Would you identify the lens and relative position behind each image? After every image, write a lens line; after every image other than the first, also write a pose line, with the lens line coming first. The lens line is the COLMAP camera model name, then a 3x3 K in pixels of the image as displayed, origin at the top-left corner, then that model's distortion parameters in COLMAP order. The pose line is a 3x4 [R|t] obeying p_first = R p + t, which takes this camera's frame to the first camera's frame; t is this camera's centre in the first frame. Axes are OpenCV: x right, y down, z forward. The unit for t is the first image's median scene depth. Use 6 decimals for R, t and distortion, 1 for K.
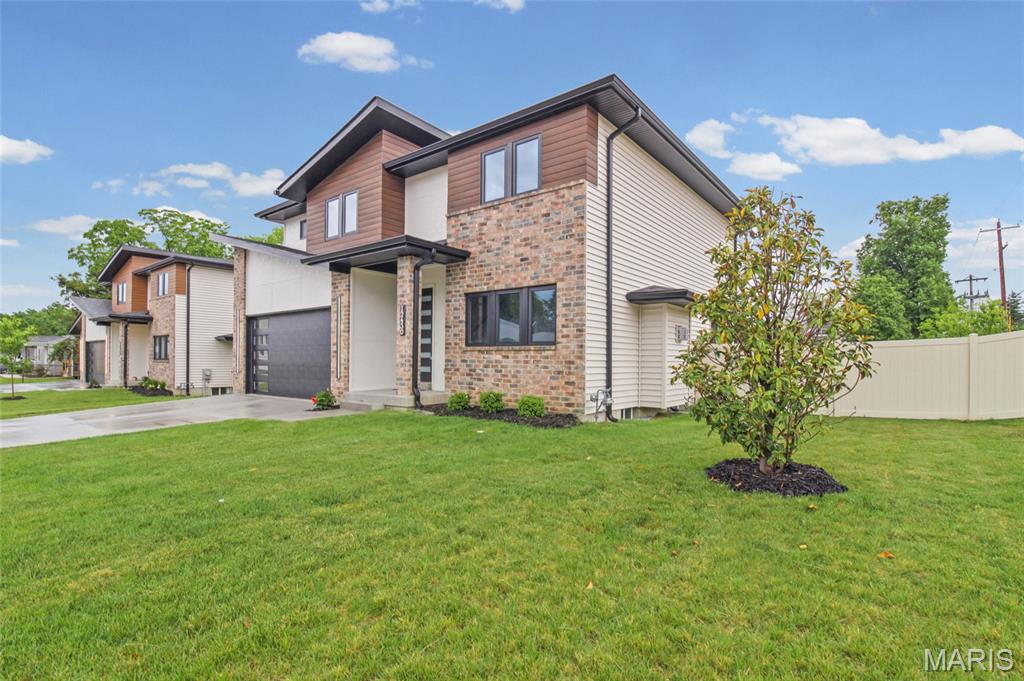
lens RADIAL K [[498.1, 0, 511.5], [0, 498.1, 355.6], [0, 0, 1]] dist [0.003803, 0.000480]
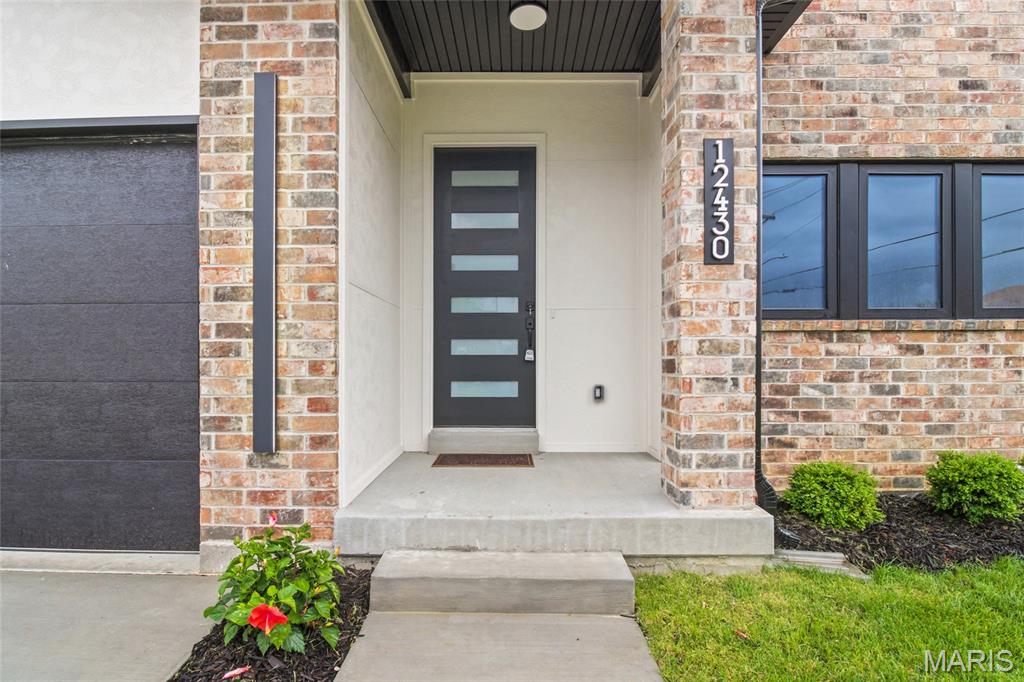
lens RADIAL K [[515.3, 0, 508.8], [0, 515.3, 356.2], [0, 0, 1]] dist [-0.023171, -0.000246]
pose [[0.798130, -0.013861, 0.602325, -0.457307], [0.004489, 0.999844, 0.017062, -0.000222], [-0.602468, -0.010914, 0.798068, 0.874268]]
